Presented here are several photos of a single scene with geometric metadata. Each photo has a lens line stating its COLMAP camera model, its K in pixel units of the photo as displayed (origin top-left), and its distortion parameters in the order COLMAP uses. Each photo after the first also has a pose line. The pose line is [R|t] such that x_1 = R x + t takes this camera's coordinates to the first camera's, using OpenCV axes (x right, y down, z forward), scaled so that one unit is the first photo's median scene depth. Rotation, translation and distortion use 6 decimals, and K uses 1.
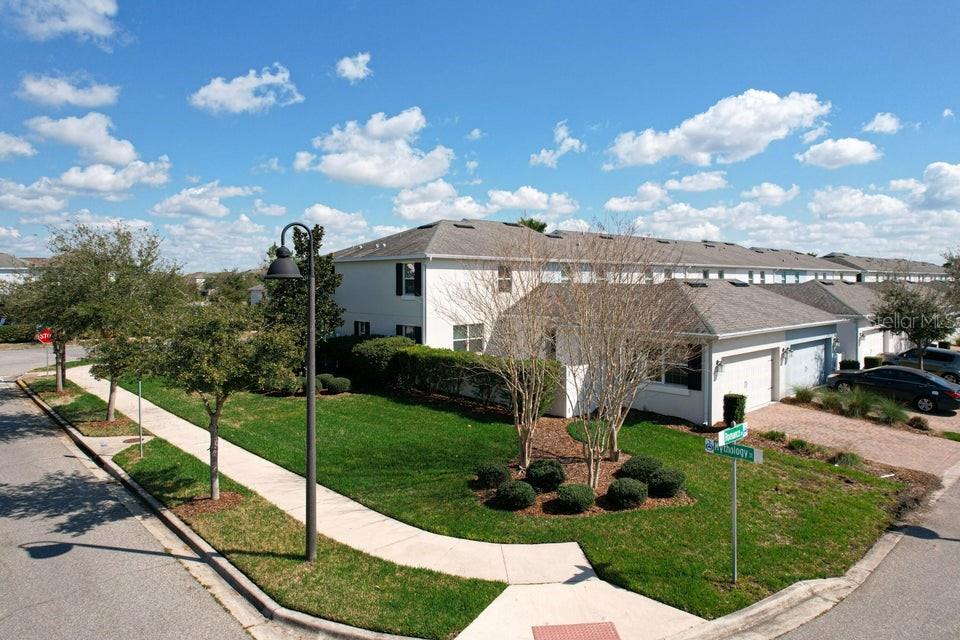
lens RADIAL K [[618.9, 0, 480.0], [0, 618.9, 320.0], [0, 0, 1]] dist [-0.081289, 0.077483]
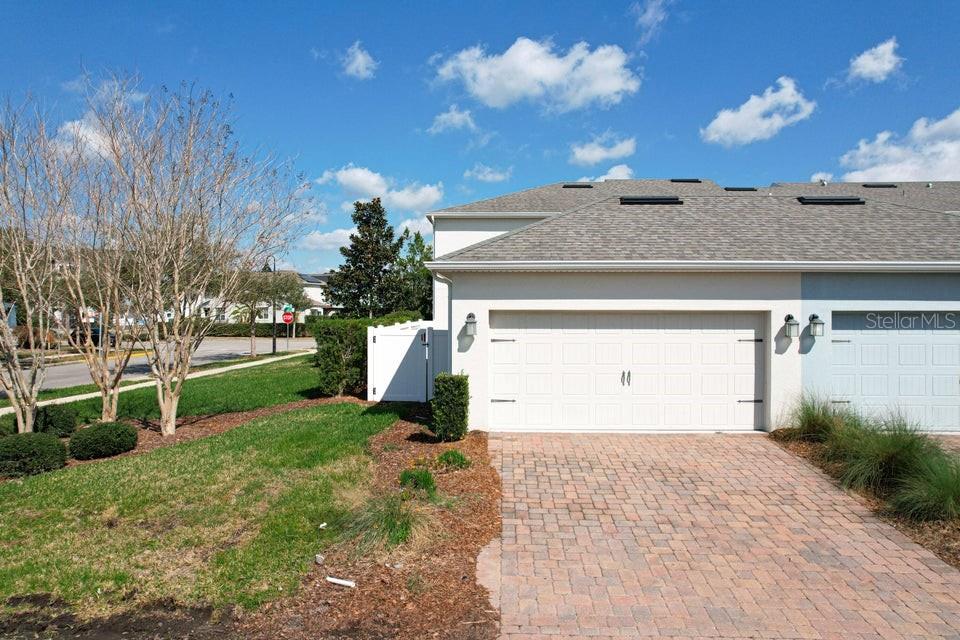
lens RADIAL K [[618.9, 0, 480.0], [0, 618.9, 320.0], [0, 0, 1]] dist [-0.081289, 0.077483]
pose [[0.700929, 0.012174, -0.713127, 1.031096], [-0.045825, 0.998557, -0.027994, 0.115098], [0.711757, 0.052301, 0.700476, 0.841024]]
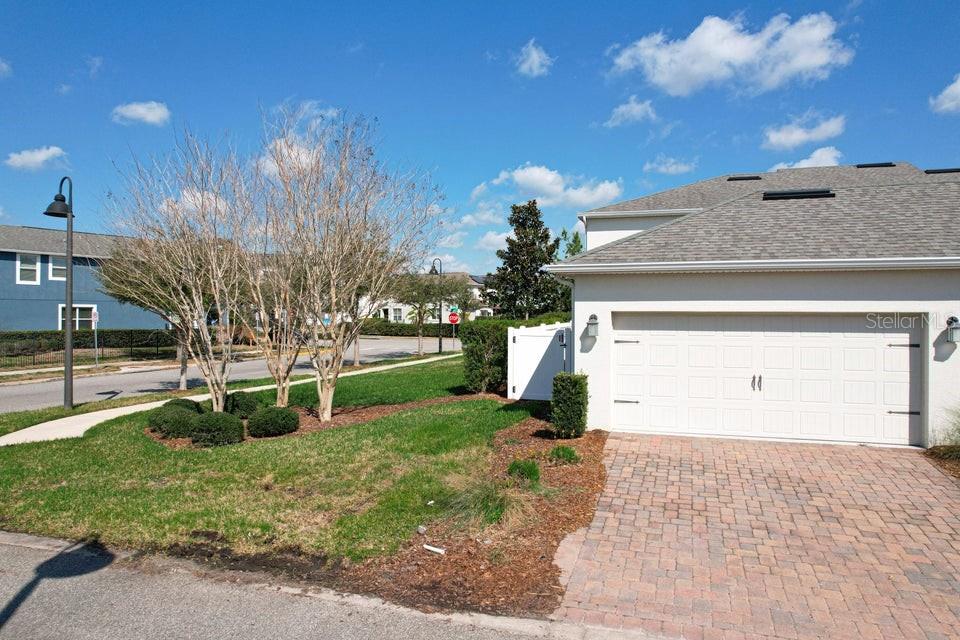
lens RADIAL K [[637.3, 0, 480.0], [0, 637.3, 320.0], [0, 0, 1]] dist [-0.084531, 0.082070]
pose [[0.476626, 0.013269, -0.879006, 1.108860], [-0.057098, 0.998242, -0.015892, 0.113683], [0.877250, 0.057764, 0.476545, 0.858991]]
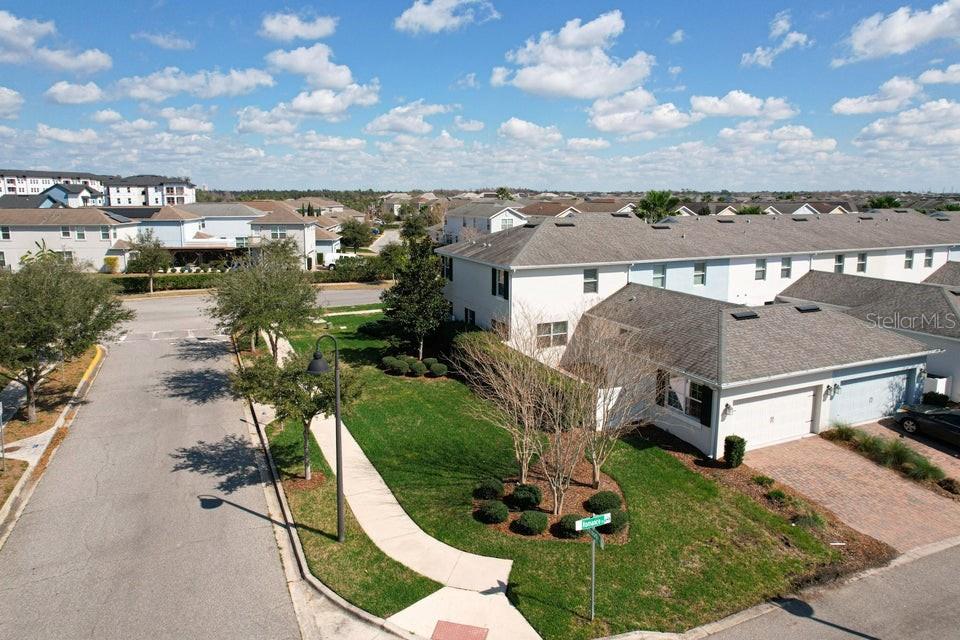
lens RADIAL K [[608.5, 0, 459.2], [0, 608.5, 307.7], [0, 0, 1]] dist [-0.059892, 0.063066]
pose [[0.941744, 0.059282, -0.331066, 0.375493], [-0.018671, 0.992040, 0.124527, -0.309859], [0.335813, -0.111092, 0.935355, -0.221165]]
